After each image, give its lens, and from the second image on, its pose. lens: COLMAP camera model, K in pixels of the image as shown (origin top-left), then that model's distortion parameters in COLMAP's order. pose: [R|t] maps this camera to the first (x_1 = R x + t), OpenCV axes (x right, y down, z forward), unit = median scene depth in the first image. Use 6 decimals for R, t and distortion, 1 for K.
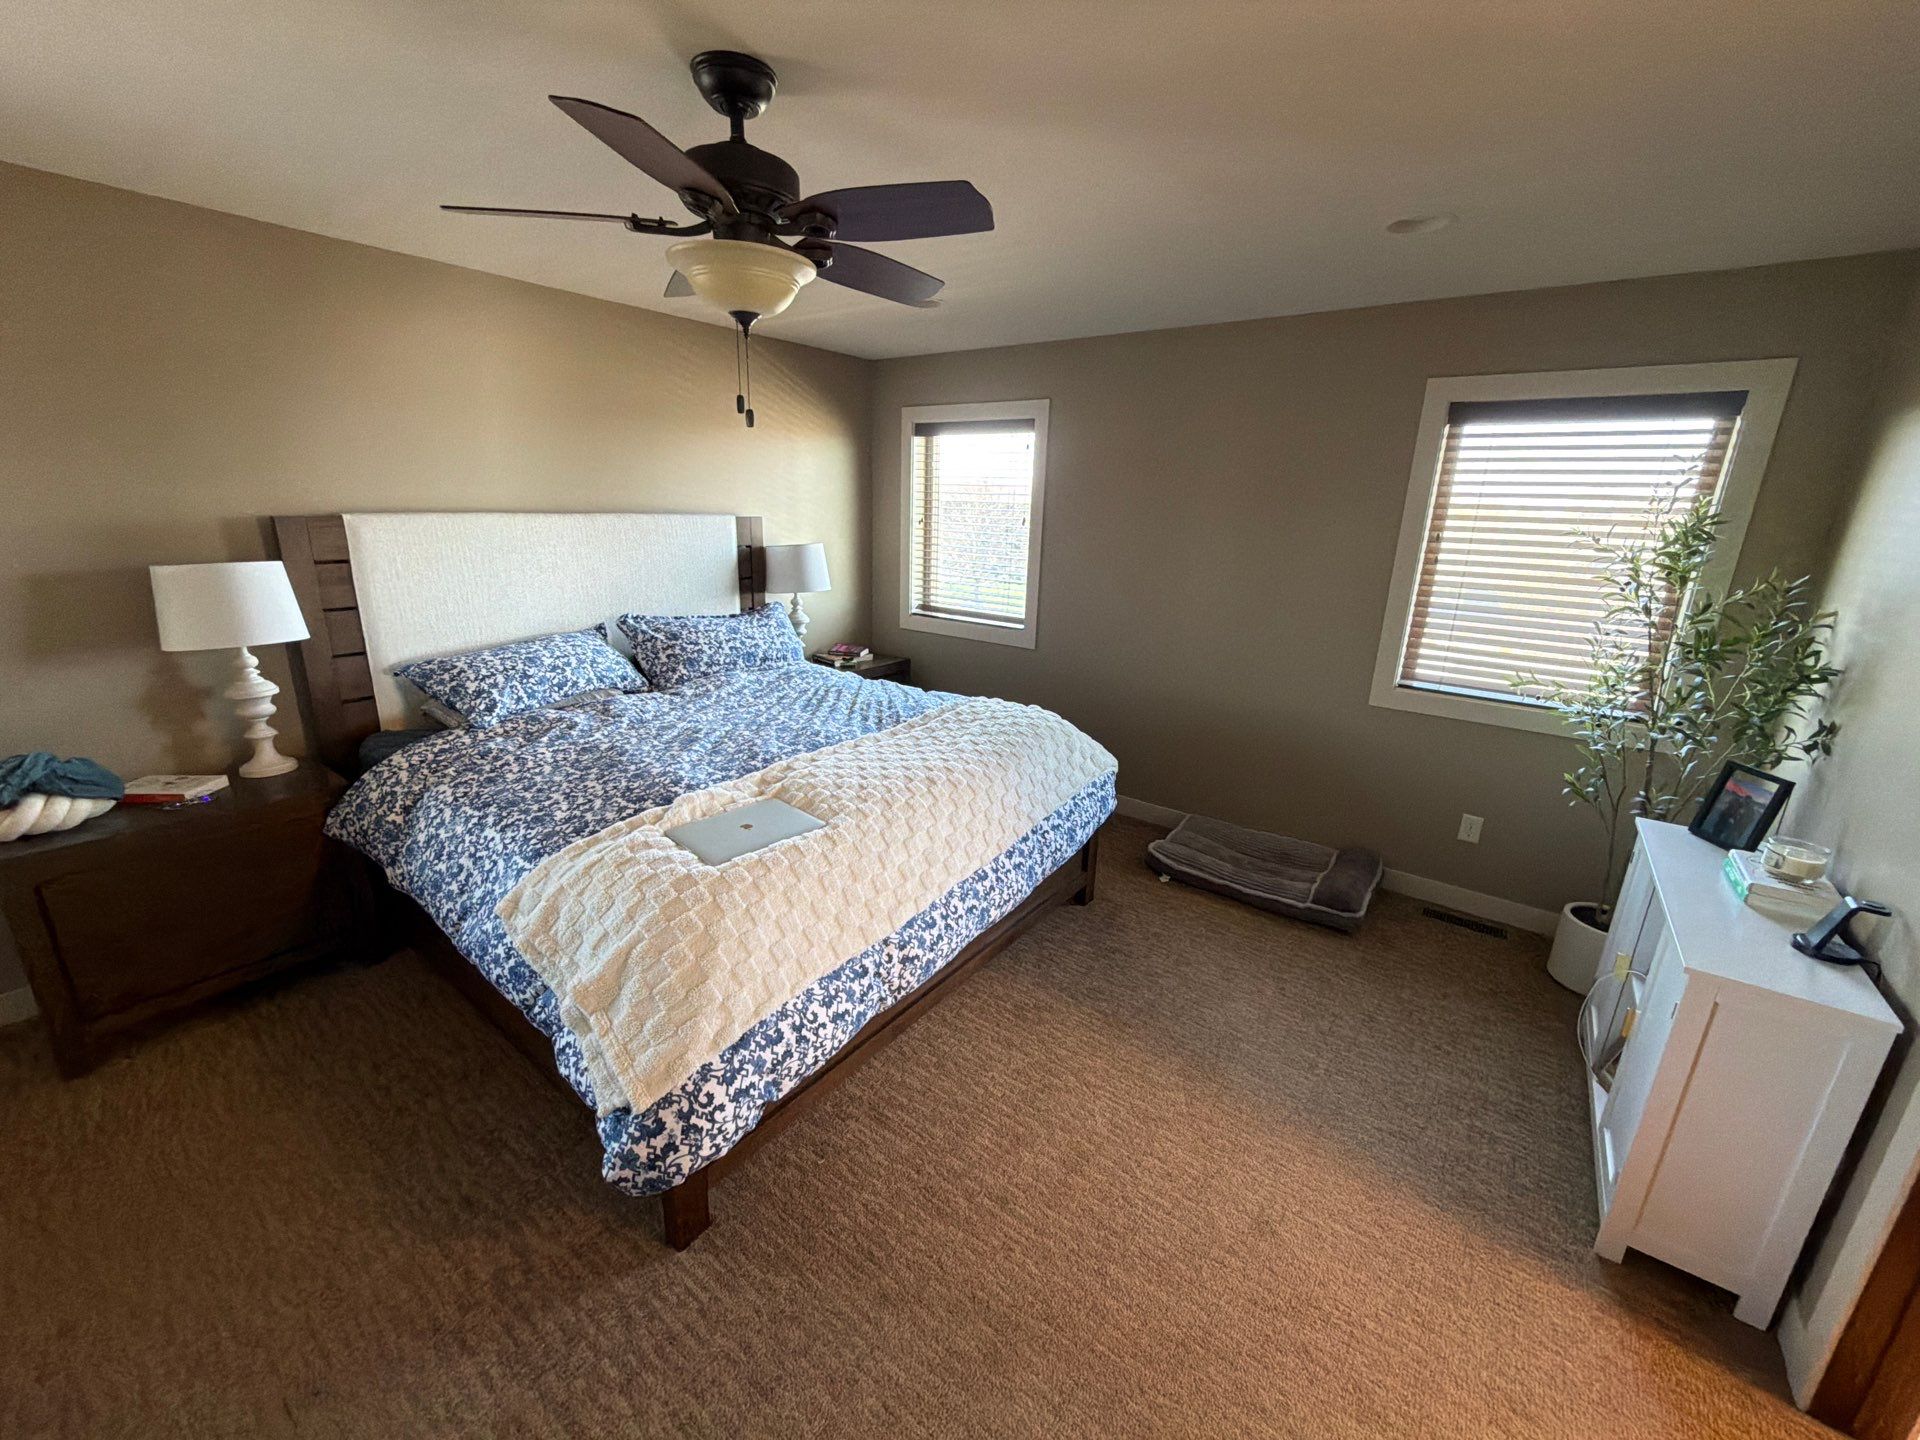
lens RADIAL K [[763.1, 0, 958.6], [0, 763.1, 722.6], [0, 0, 1]] dist [0.000225, 0.000267]
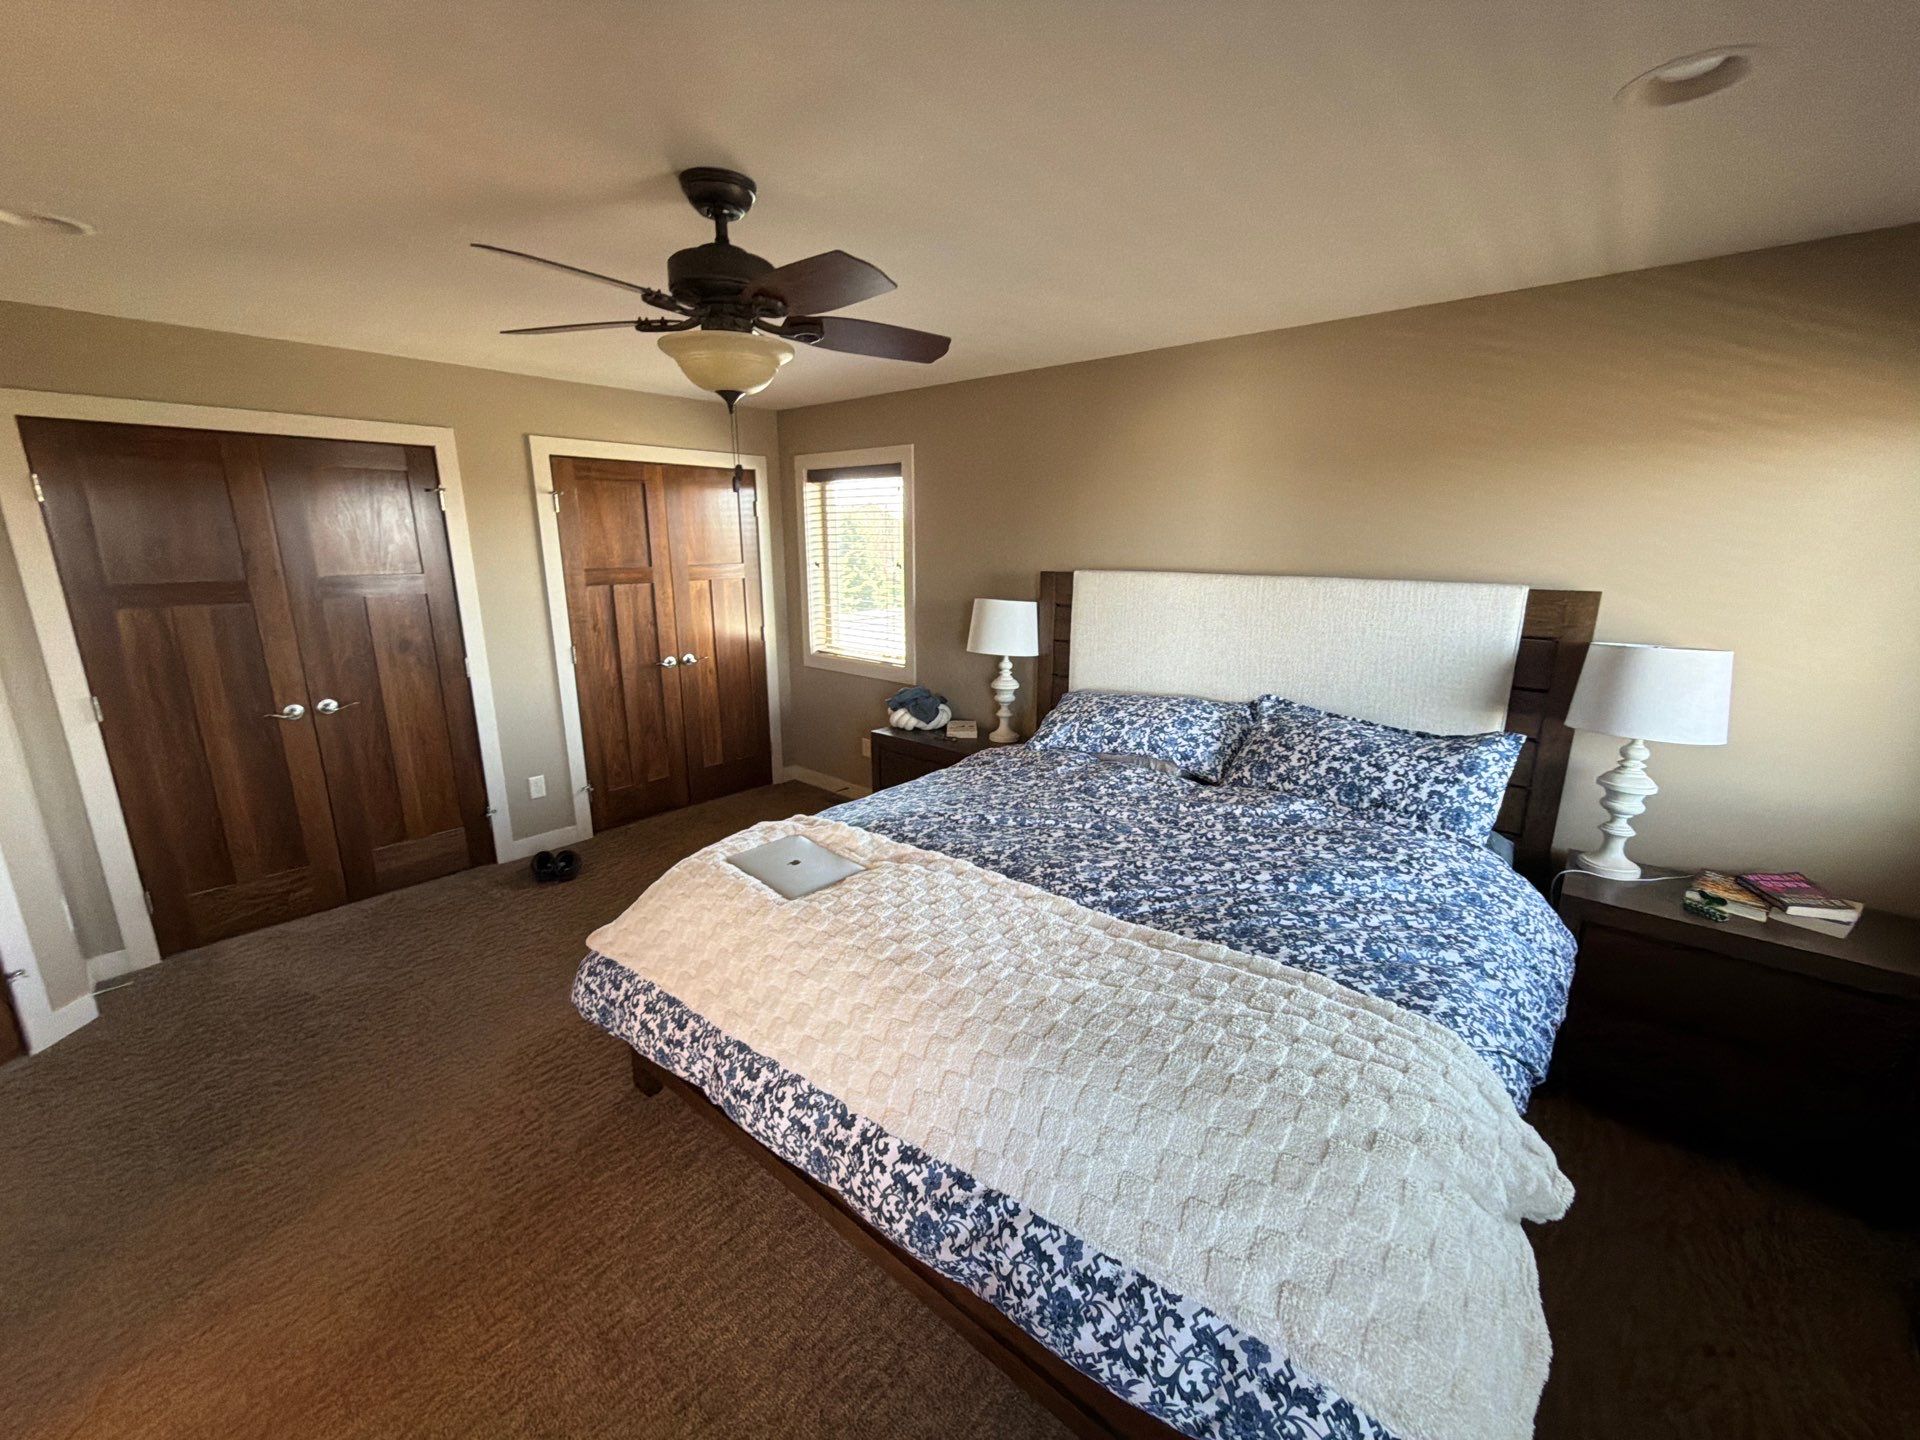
lens RADIAL K [[763.1, 0, 958.6], [0, 763.1, 722.6], [0, 0, 1]] dist [0.000225, 0.000267]
pose [[-0.062449, 0.208486, -0.976030, 0.554414], [-0.284034, 0.933787, 0.217636, -0.269278], [0.956778, 0.290817, 0.000903, 0.921370]]
